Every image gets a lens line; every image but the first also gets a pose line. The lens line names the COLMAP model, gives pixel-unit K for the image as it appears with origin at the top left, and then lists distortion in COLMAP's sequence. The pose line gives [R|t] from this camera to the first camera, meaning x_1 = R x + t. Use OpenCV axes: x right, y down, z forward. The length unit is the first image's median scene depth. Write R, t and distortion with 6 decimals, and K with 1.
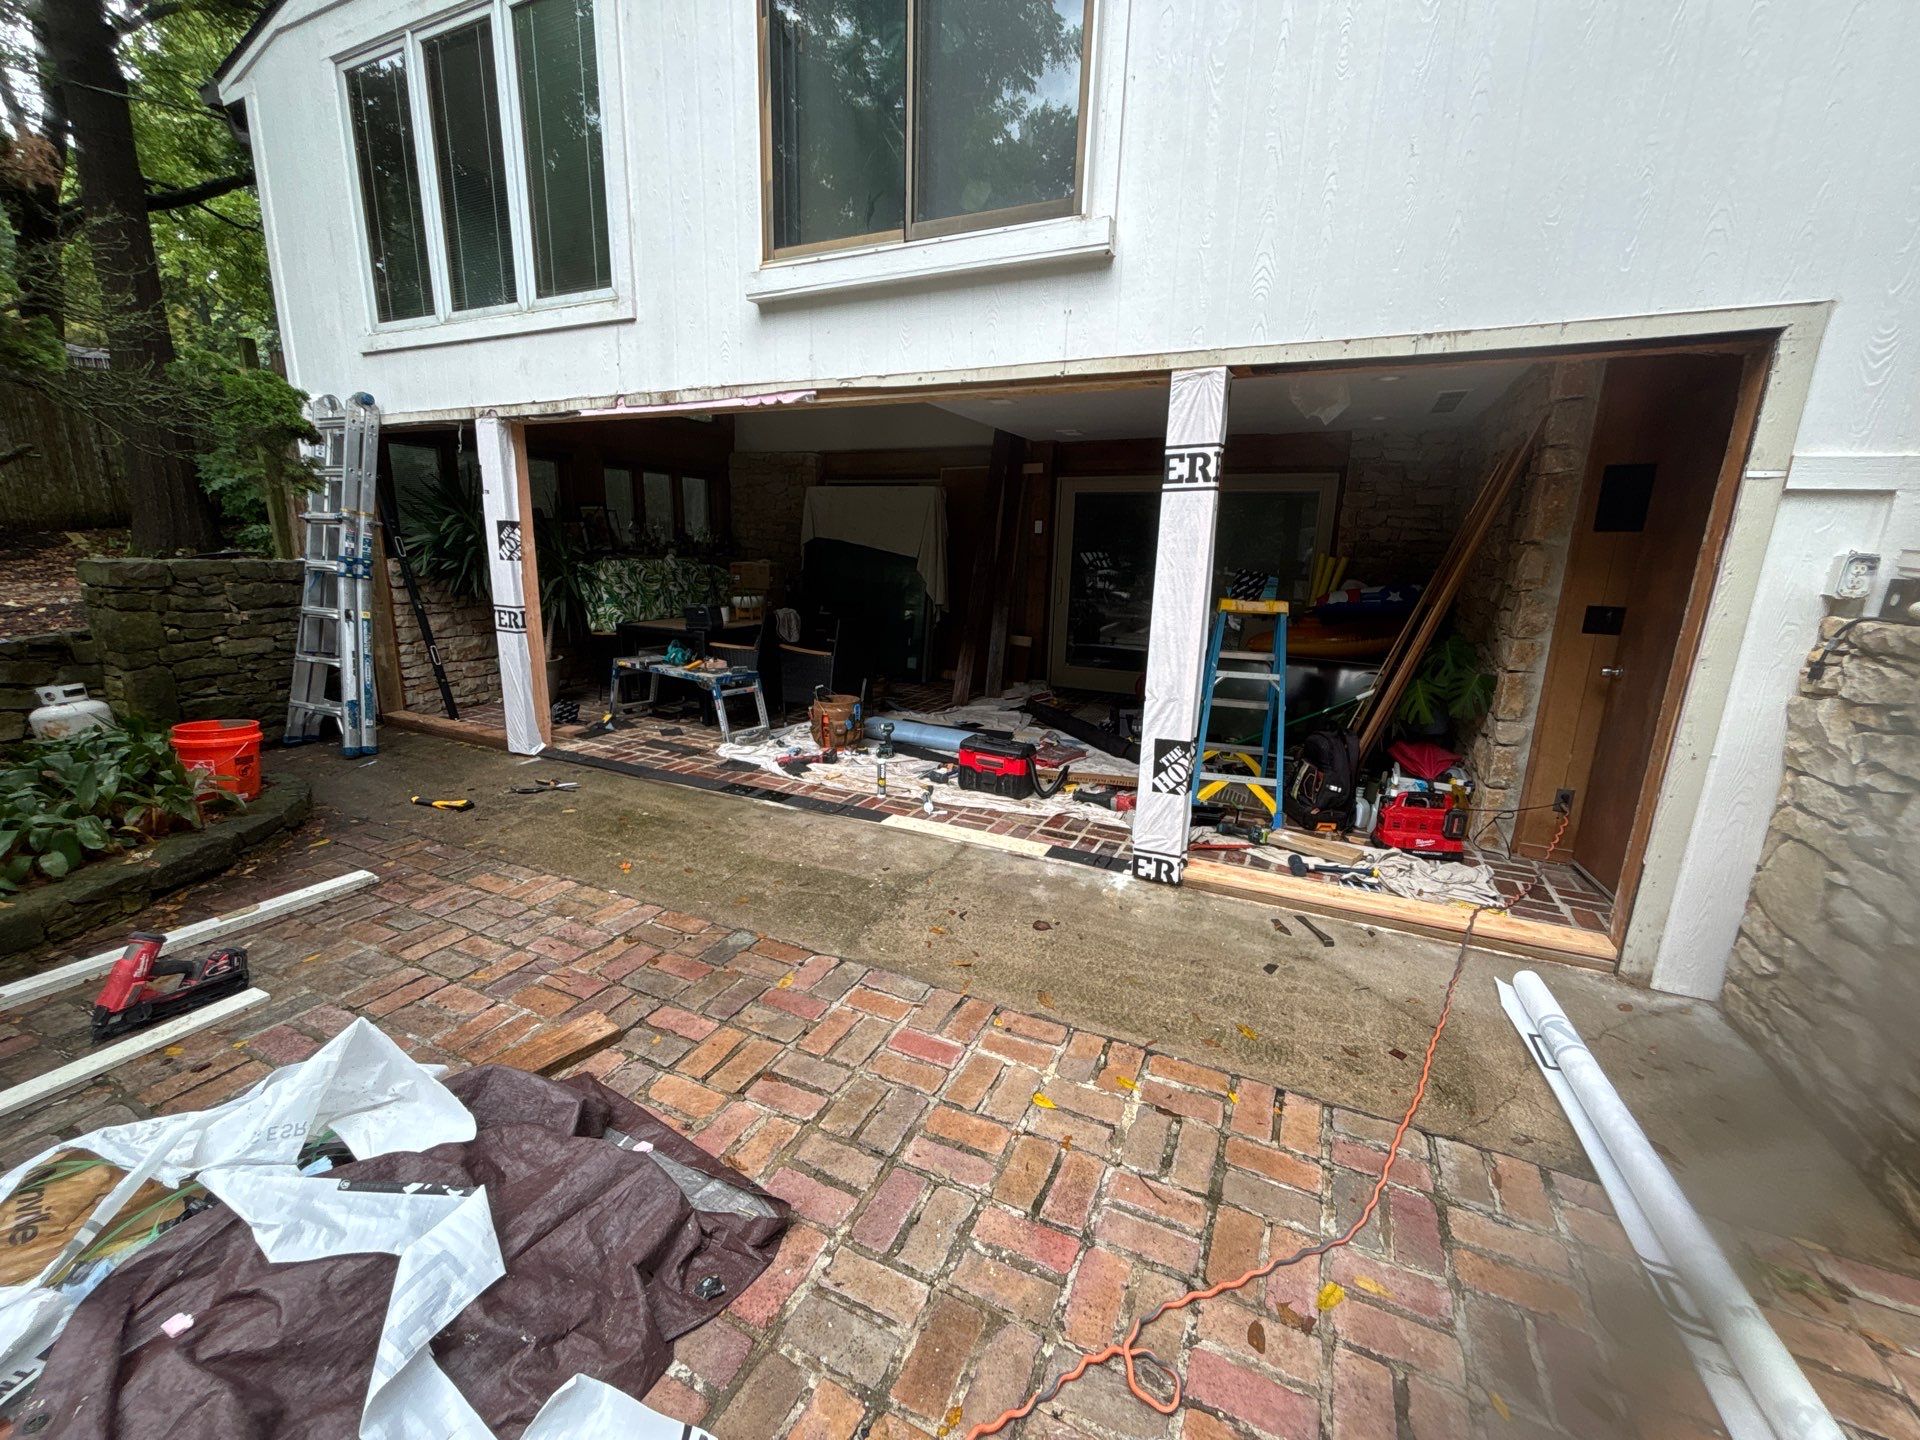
lens RADIAL K [[764.3, 0, 961.8], [0, 764.3, 718.5], [0, 0, 1]] dist [-0.035686, 0.016001]
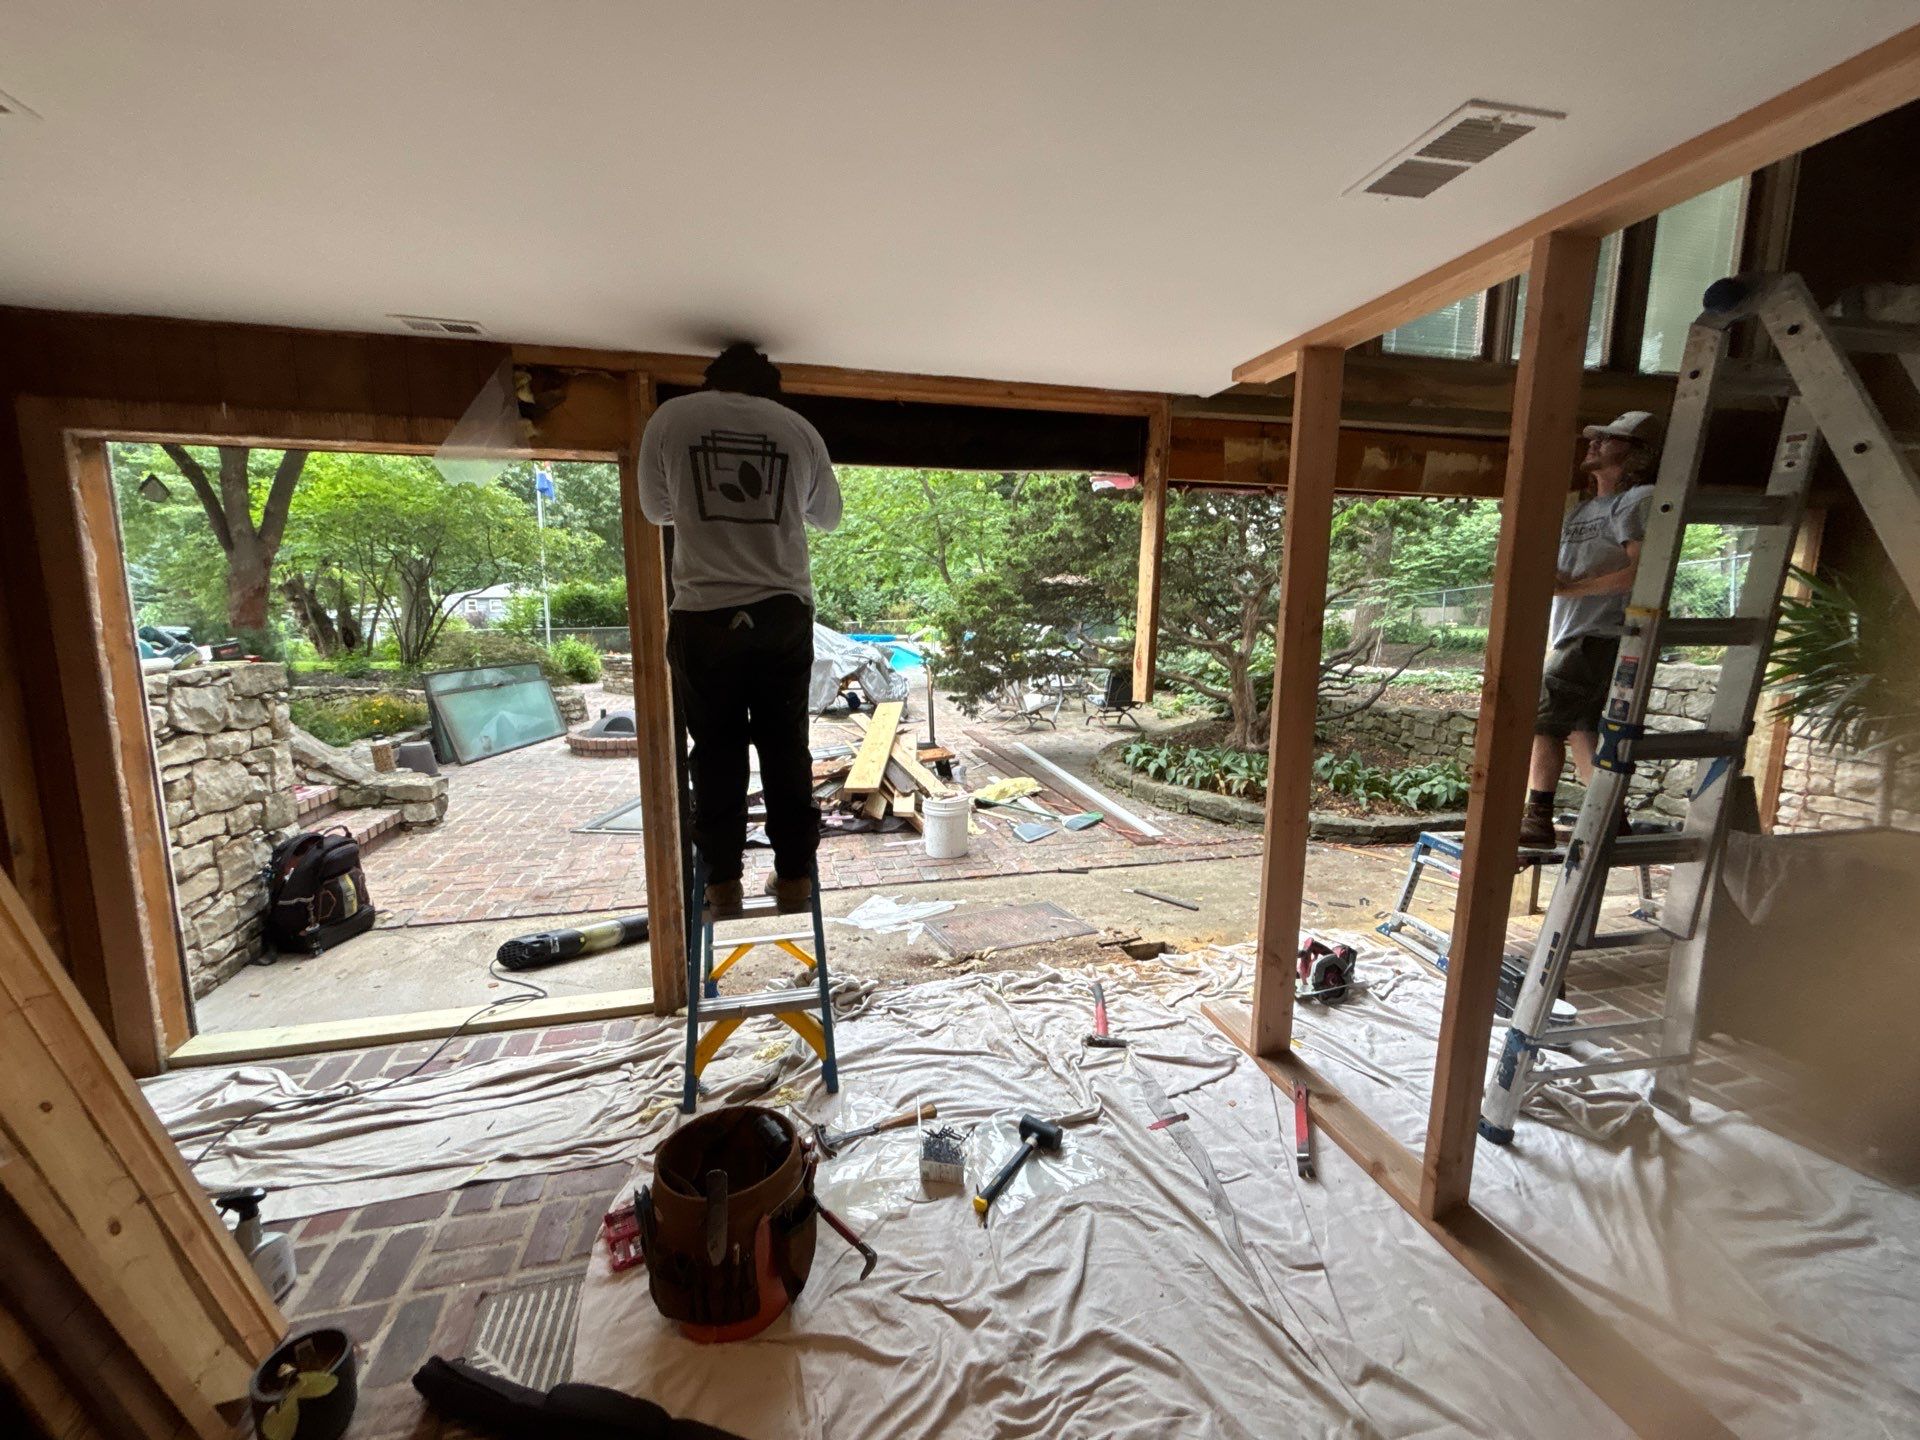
lens RADIAL K [[769.2, 0, 960.0], [0, 769.2, 720.0], [0, 0, 1]] dist [0.002931, 0.000426]
pose [[-0.780991, 0.065858, -0.621061, 0.496186], [-0.160997, 0.939585, 0.302091, -0.396639], [0.603435, 0.335919, -0.723204, 1.591785]]
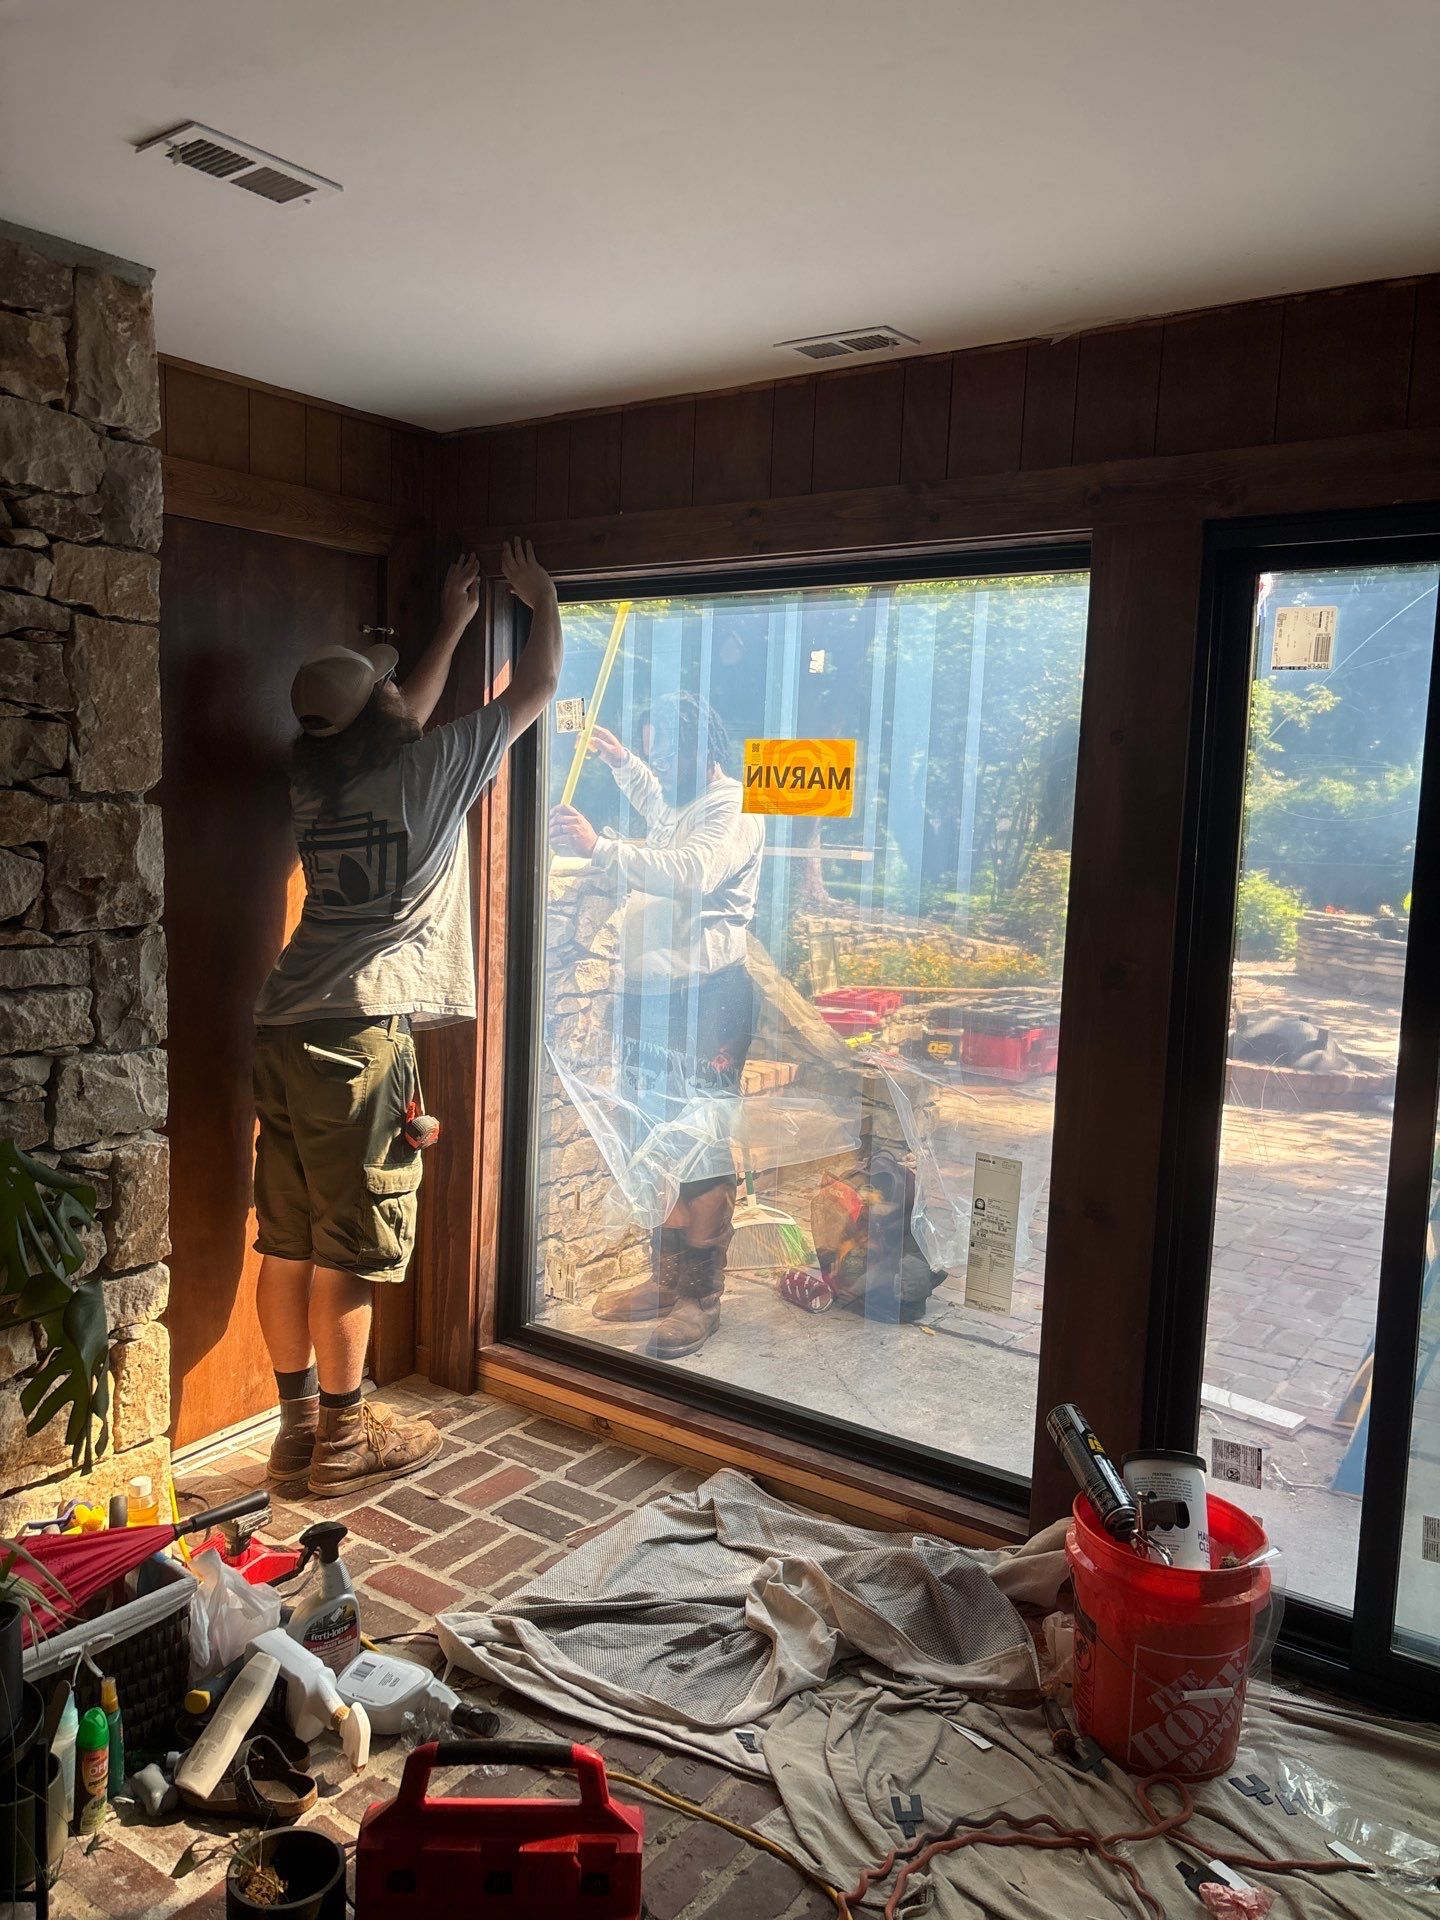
lens RADIAL K [[1462.1, 0, 709.1], [0, 1462.1, 954.8], [0, 0, 1]] dist [0.014518, 0.002148]
pose [[-0.981740, -0.078731, 0.173173, 0.328938], [-0.018024, 0.944737, 0.327334, -0.390381], [-0.189374, 0.318236, -0.928904, 1.577944]]
